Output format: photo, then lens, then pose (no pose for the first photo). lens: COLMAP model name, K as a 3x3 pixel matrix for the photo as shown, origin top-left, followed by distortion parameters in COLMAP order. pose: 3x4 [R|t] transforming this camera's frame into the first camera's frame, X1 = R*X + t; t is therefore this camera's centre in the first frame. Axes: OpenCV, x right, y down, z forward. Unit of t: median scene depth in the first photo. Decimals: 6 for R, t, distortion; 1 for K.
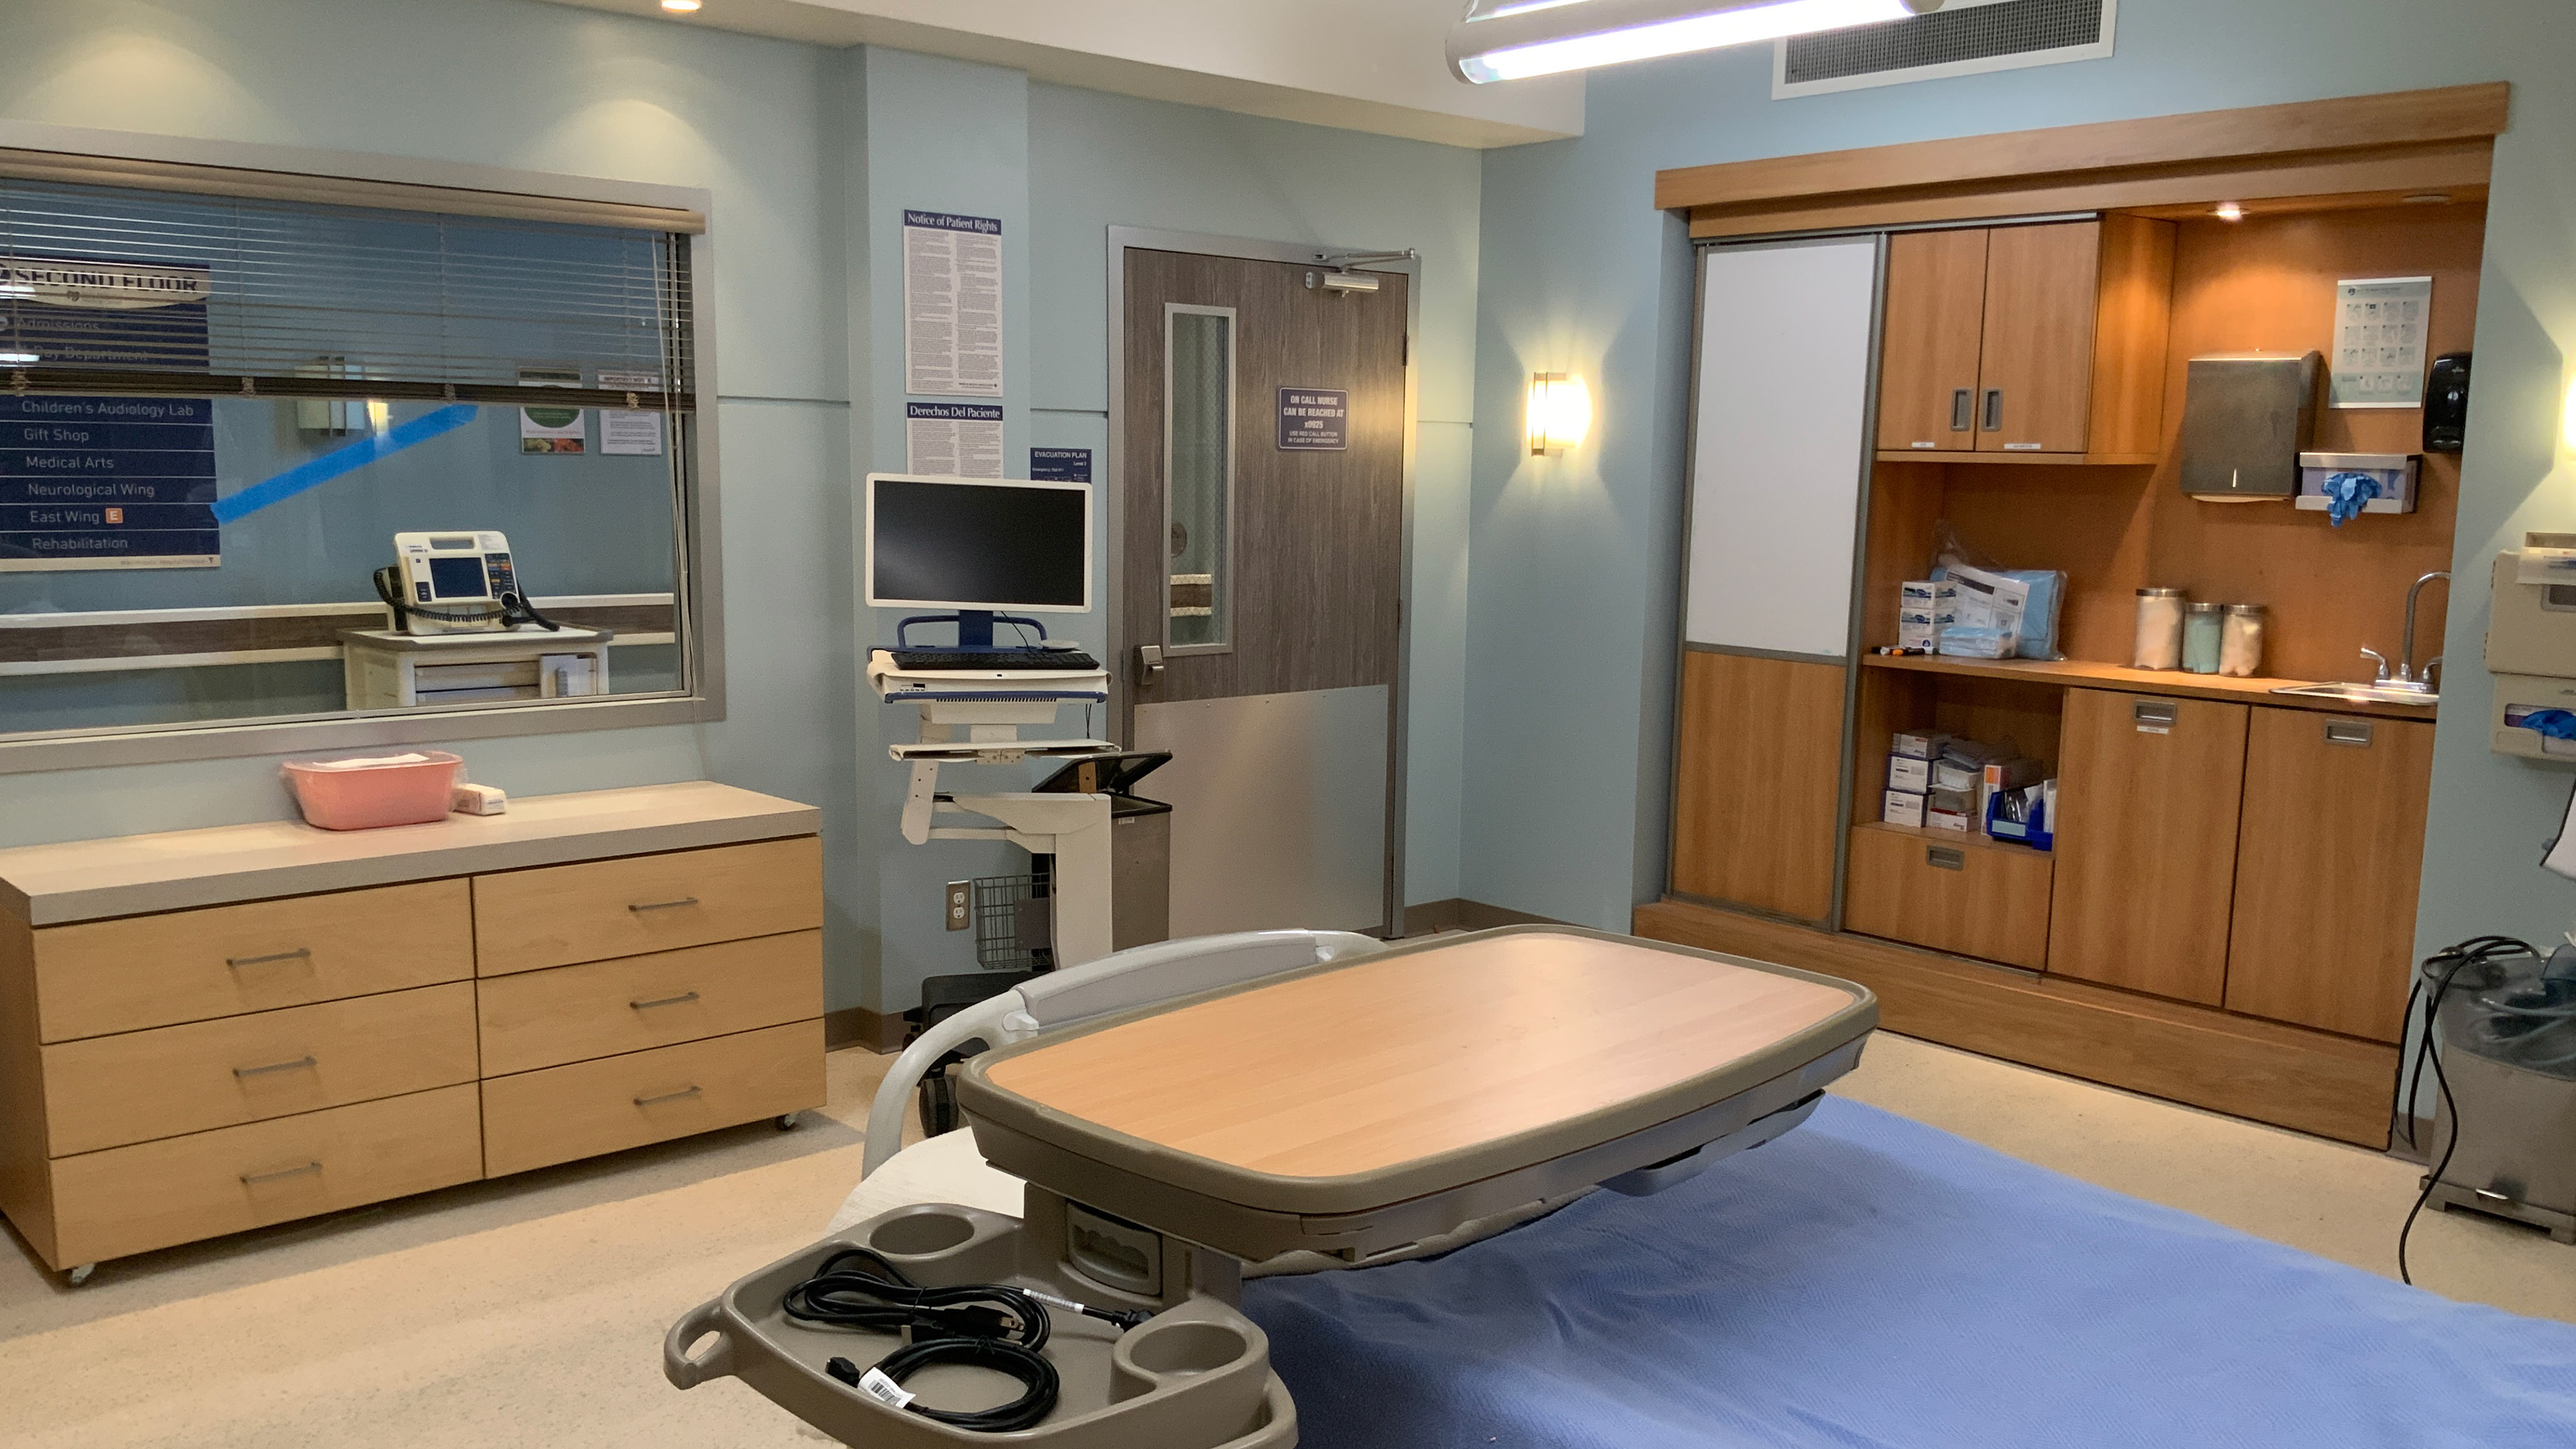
lens RADIAL K [[2155.3, 0, 1254.5], [0, 2155.3, 822.4], [0, 0, 1]] dist [0.075793, -0.181641]
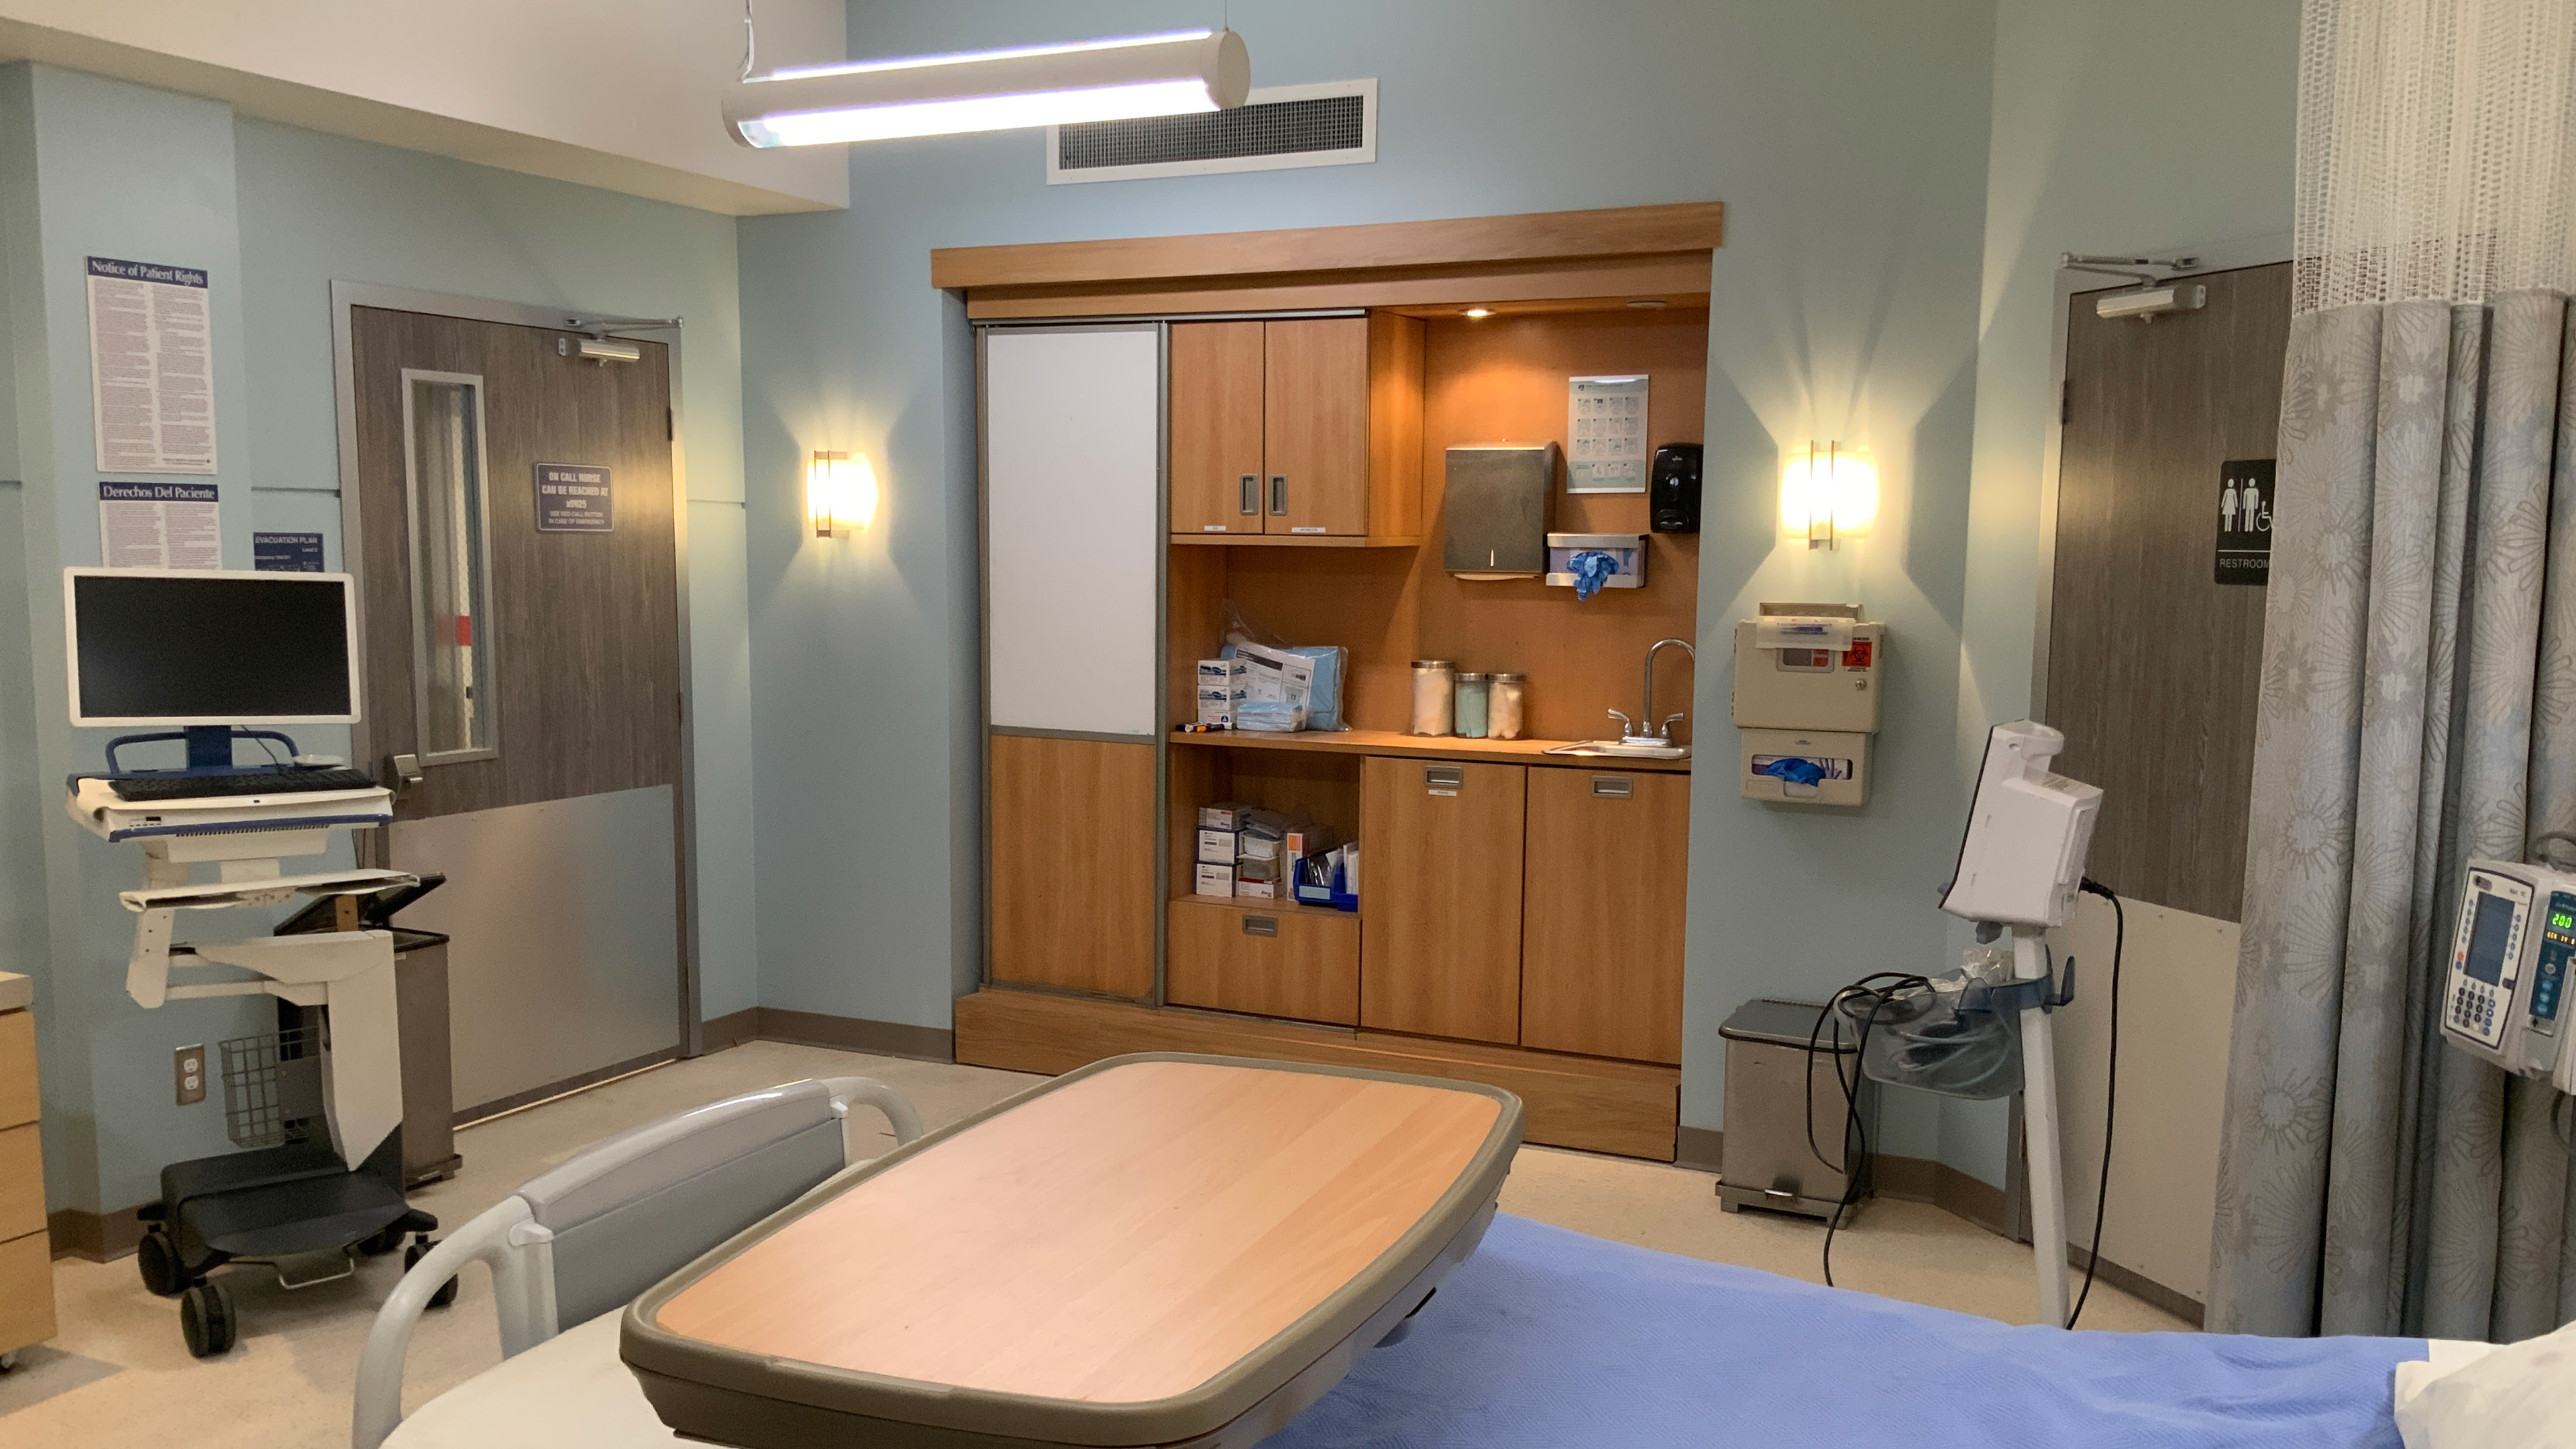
lens RADIAL K [[2155.3, 0, 1266.9], [0, 2155.3, 830.9], [0, 0, 1]] dist [0.075793, -0.181641]
pose [[0.916196, -0.060553, 0.396128, -0.087710], [0.071422, 0.997365, -0.012732, -0.016365], [-0.394314, 0.039957, 0.918107, 0.057312]]
